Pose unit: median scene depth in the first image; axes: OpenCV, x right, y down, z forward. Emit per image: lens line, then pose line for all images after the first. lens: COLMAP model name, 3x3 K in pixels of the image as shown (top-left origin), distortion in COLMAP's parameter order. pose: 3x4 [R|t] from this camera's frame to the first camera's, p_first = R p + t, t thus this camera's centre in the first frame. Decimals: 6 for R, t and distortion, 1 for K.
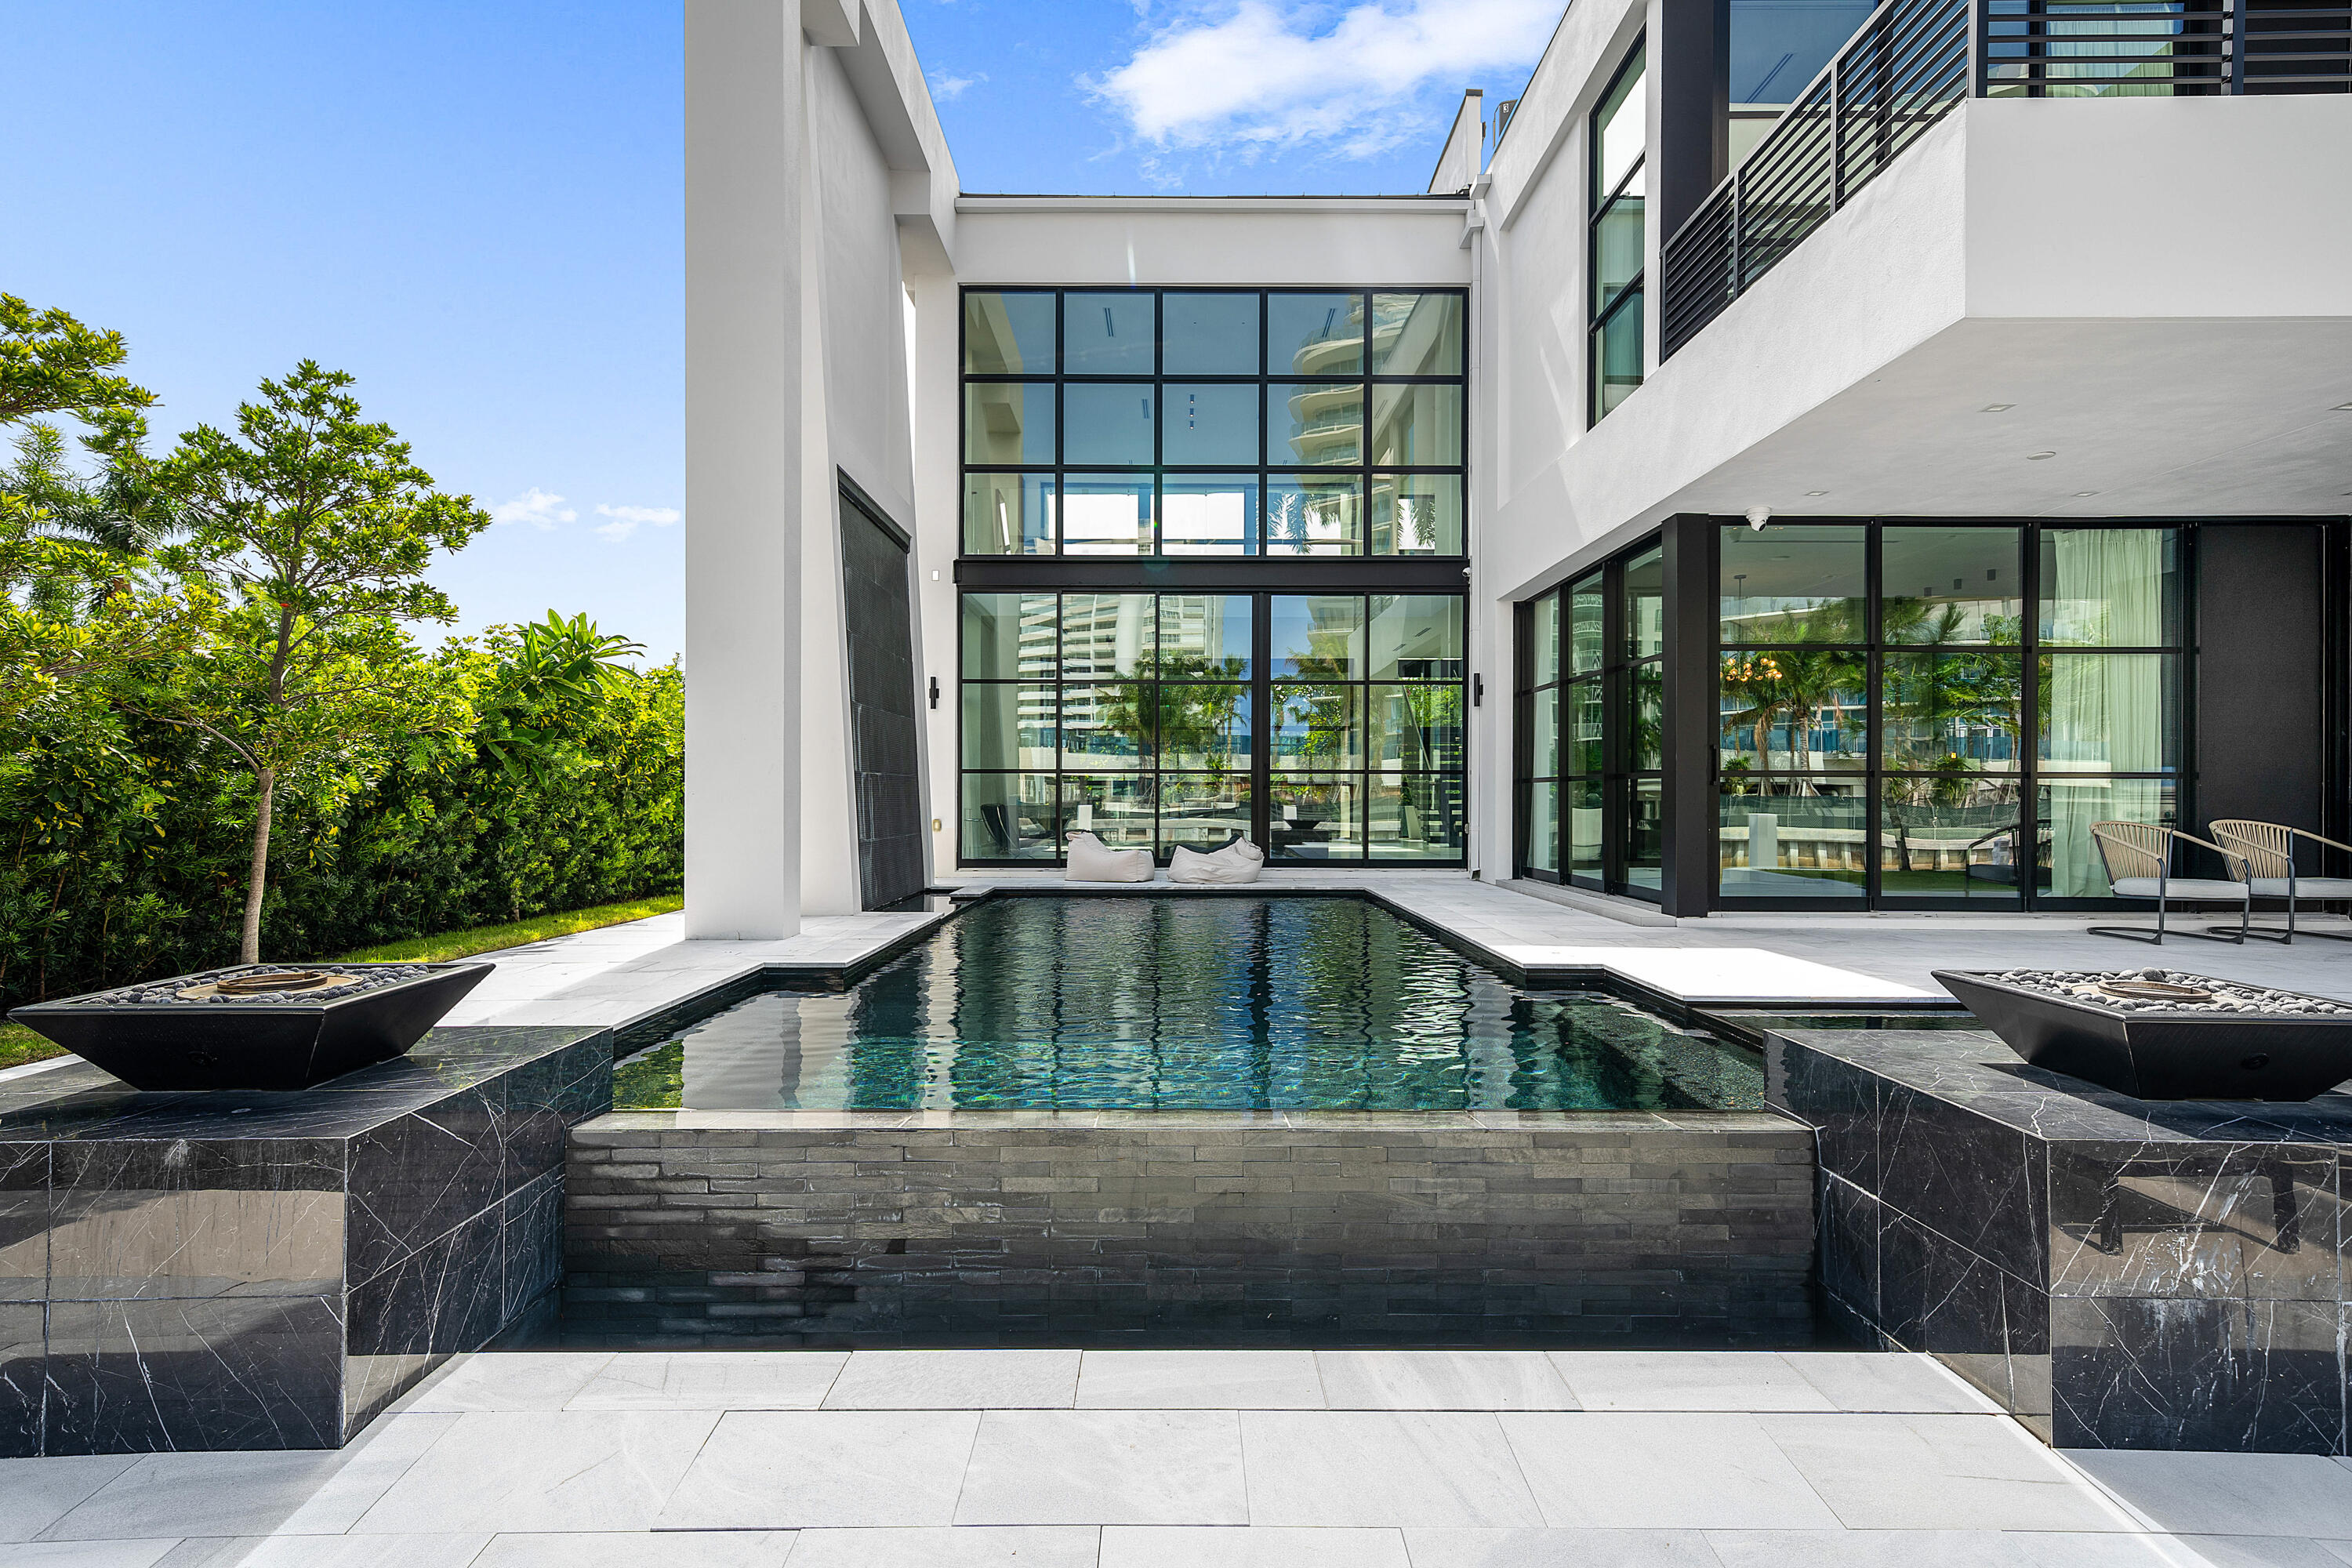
lens RADIAL K [[1087.3, 0, 1176.0], [0, 1087.3, 784.0], [0, 0, 1]] dist [0.000474, -0.000026]
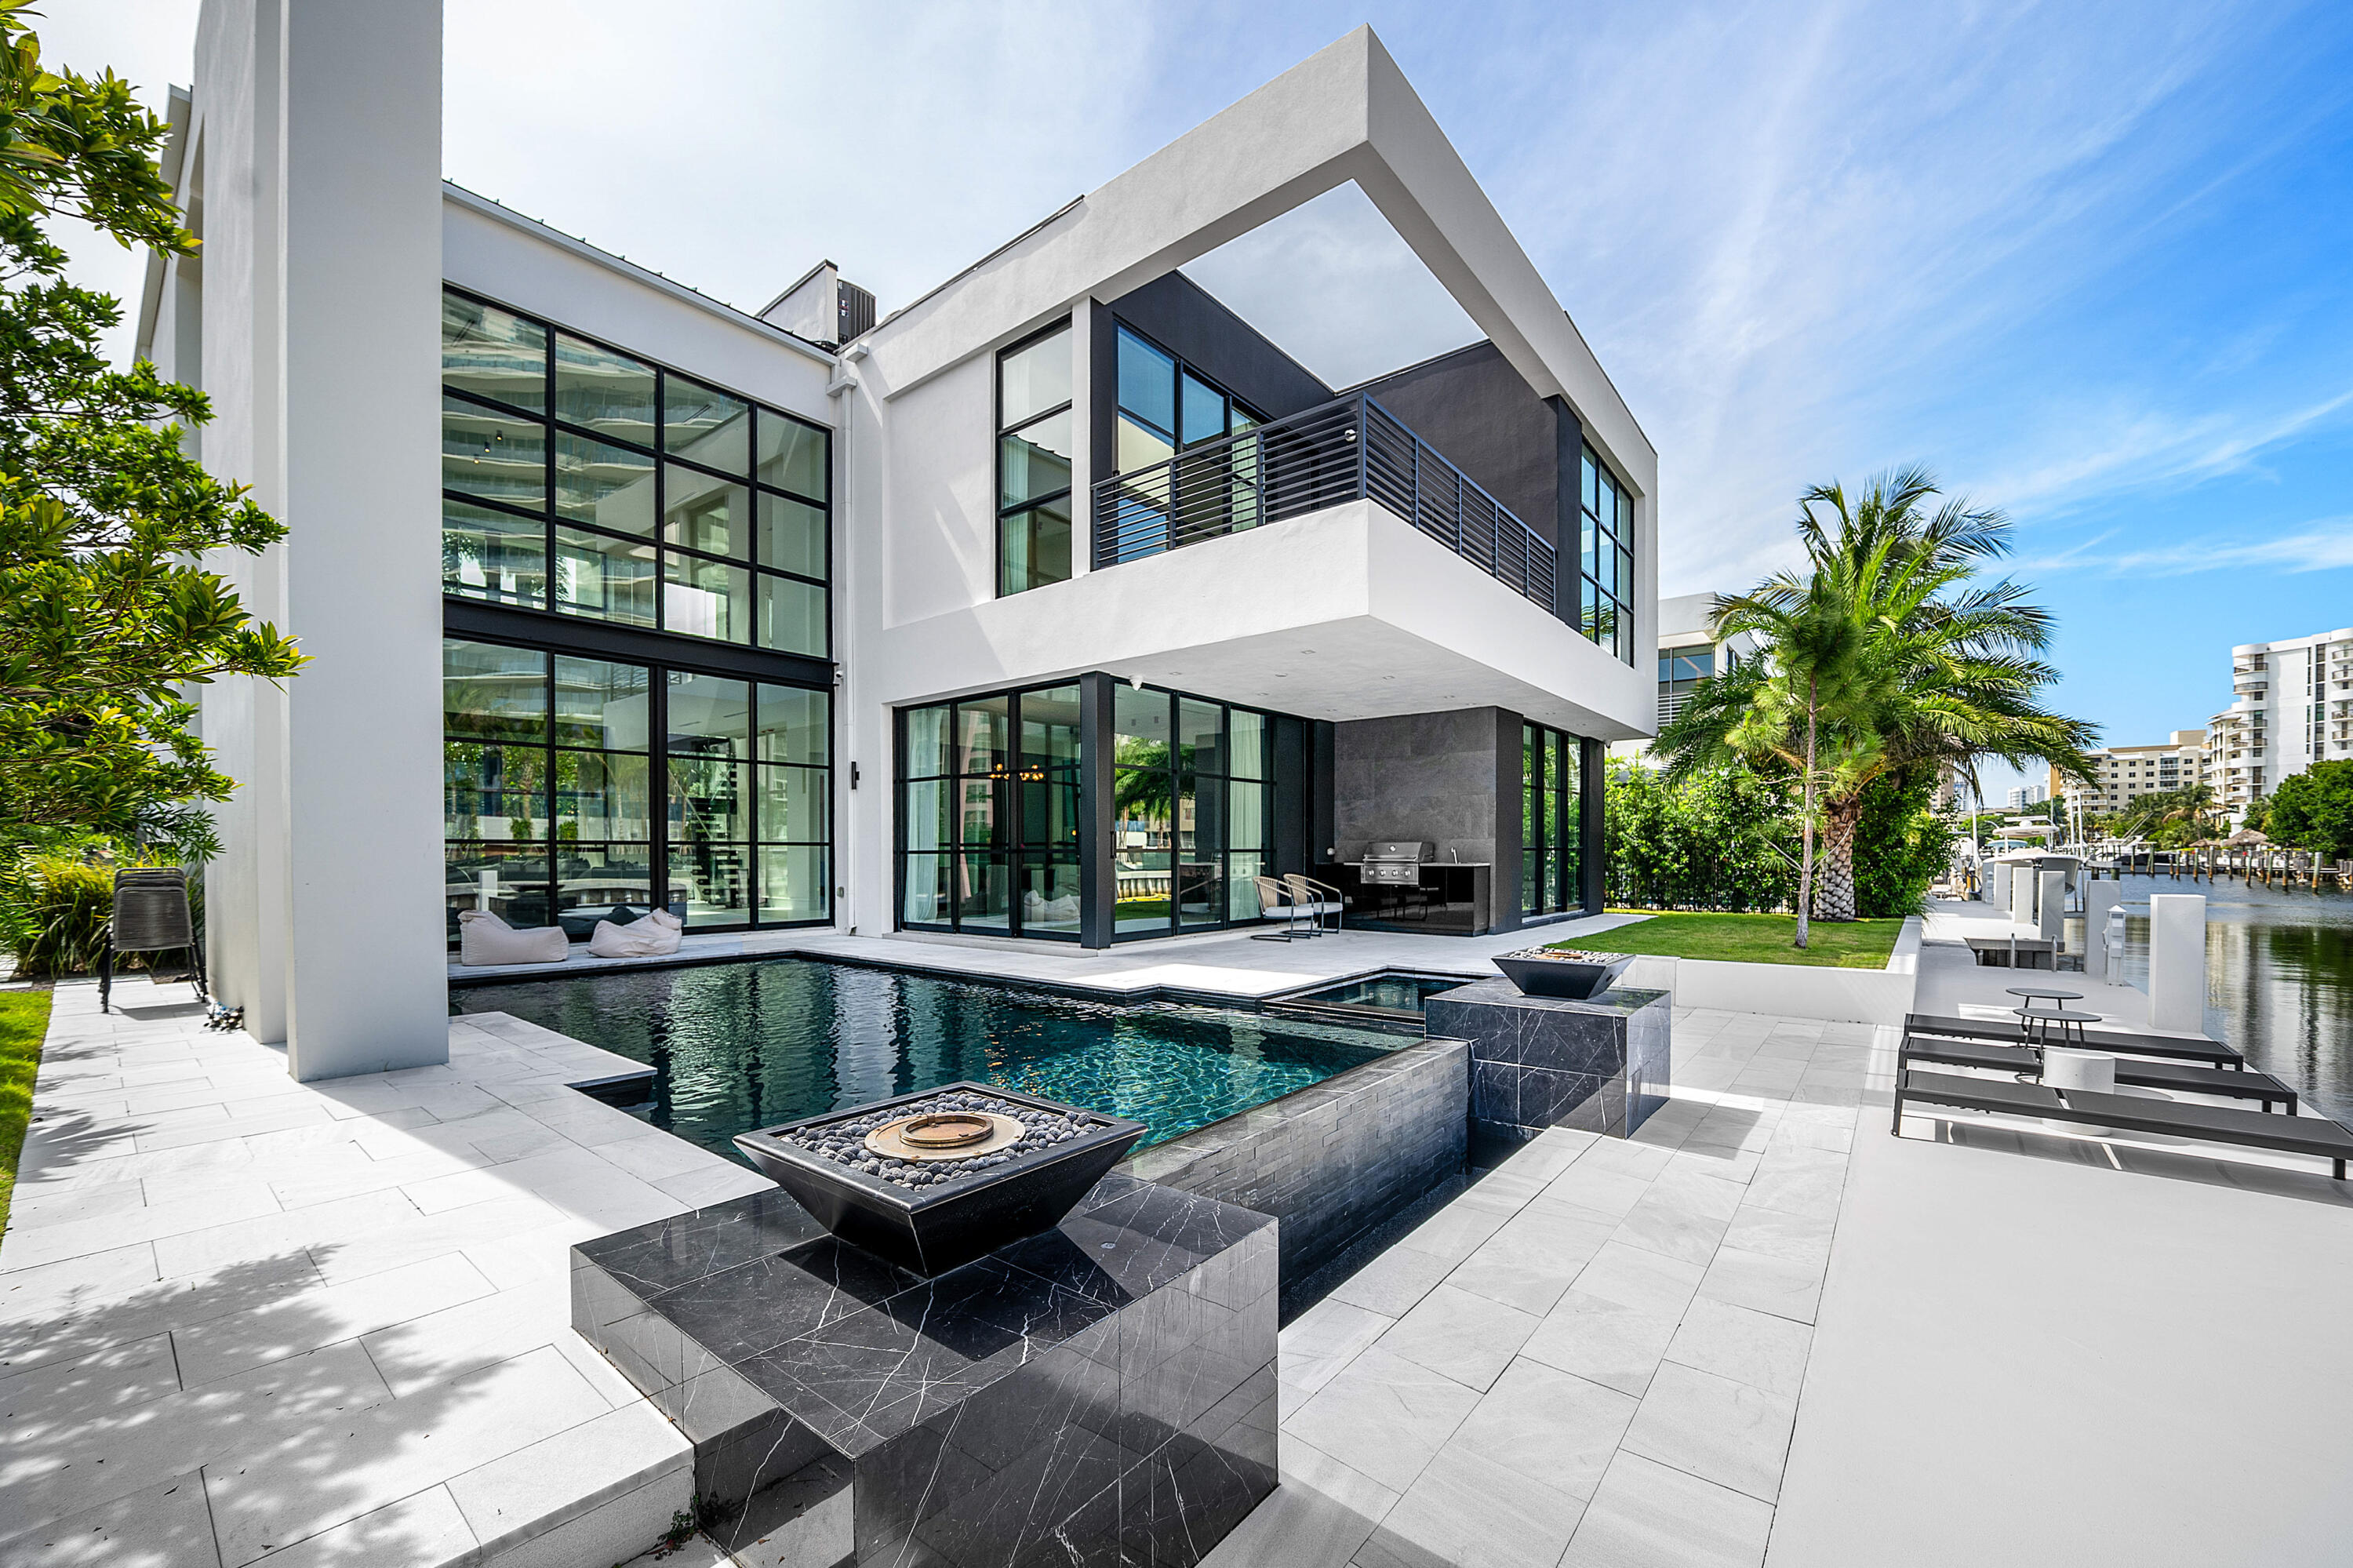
lens RADIAL K [[935.6, 0, 1170.6], [0, 935.6, 838.1], [0, 0, 1]] dist [-0.000817, -0.000027]
pose [[0.645088, 0.007004, 0.764076, -0.336366], [-0.002906, 0.999973, -0.006713, -0.014215], [-0.764103, 0.002110, 0.645091, 0.093376]]
